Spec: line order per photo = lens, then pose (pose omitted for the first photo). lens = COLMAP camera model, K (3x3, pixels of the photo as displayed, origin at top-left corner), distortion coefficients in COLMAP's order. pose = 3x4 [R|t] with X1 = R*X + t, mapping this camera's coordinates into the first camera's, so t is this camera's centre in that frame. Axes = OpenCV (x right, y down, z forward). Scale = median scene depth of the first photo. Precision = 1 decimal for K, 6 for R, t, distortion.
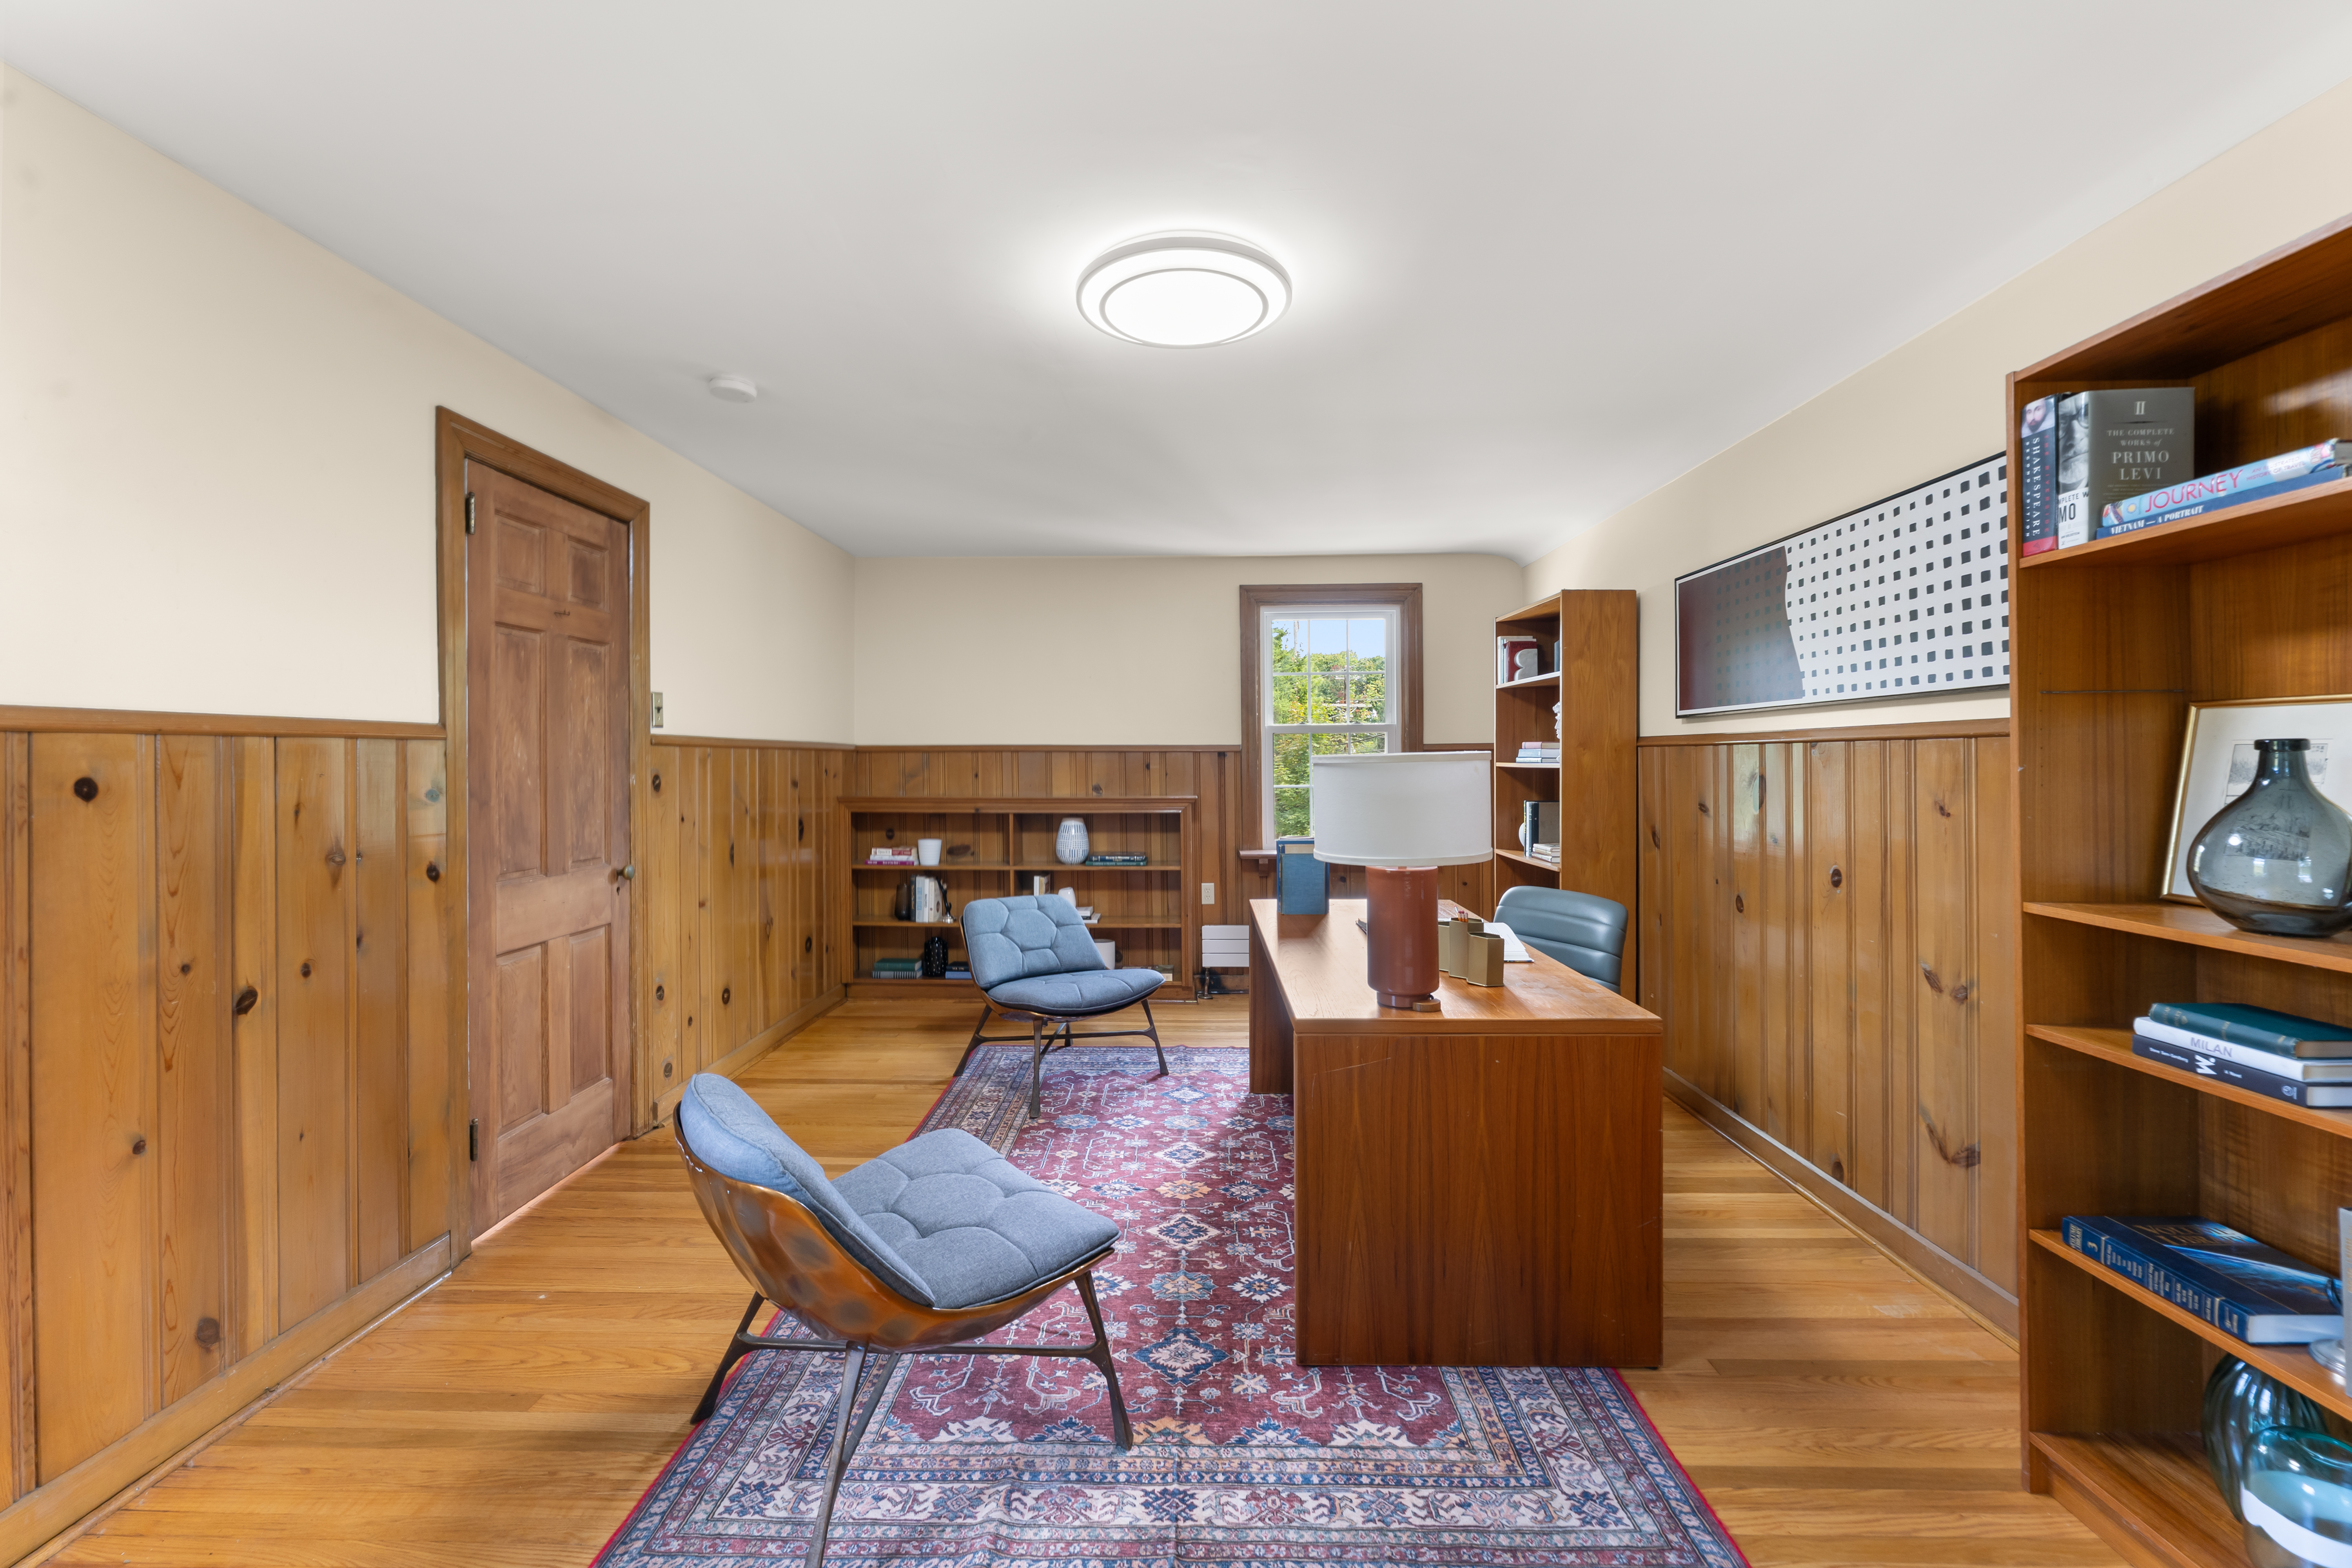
lens RADIAL K [[956.7, 0, 1178.6], [0, 956.7, 768.5], [0, 0, 1]] dist [0.001604, -0.002193]
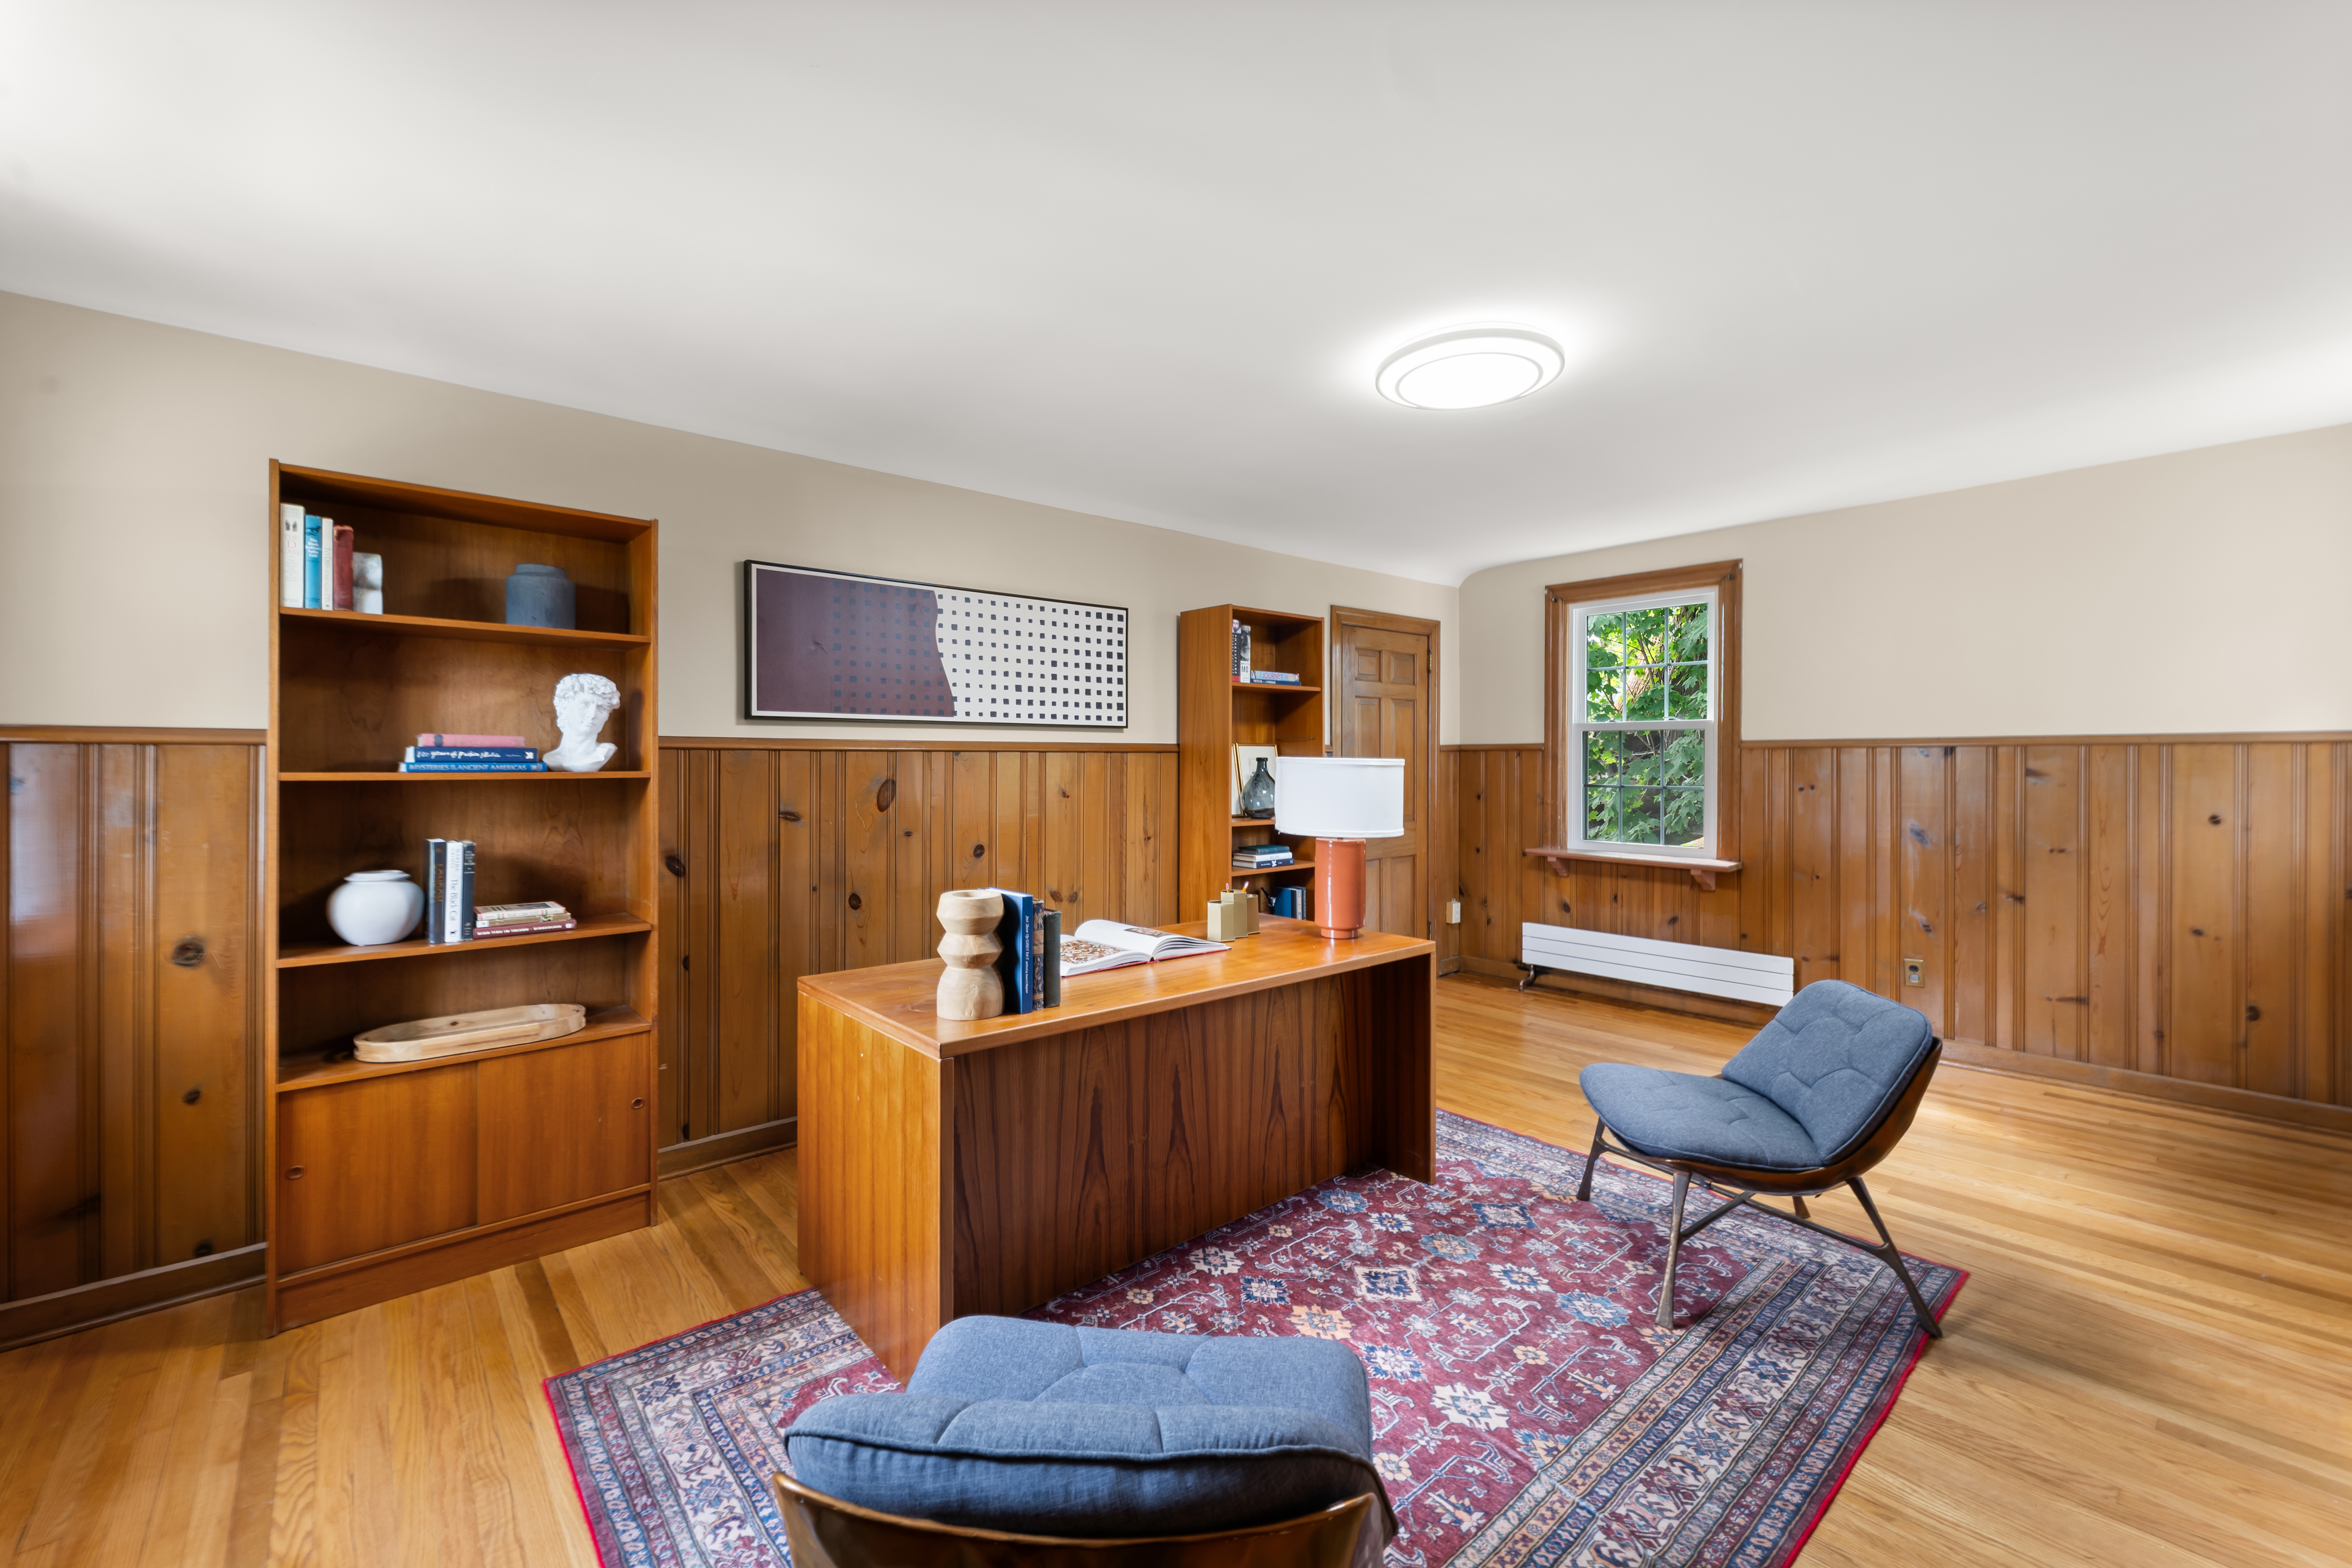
lens RADIAL K [[956.7, 0, 1183.2], [0, 956.7, 766.6], [0, 0, 1]] dist [0.001604, -0.002193]
pose [[-0.669085, 0.001778, 0.743184, -0.593064], [0.010802, 0.999915, 0.007333, -0.015636], [-0.743107, 0.012934, -0.669047, 1.913666]]
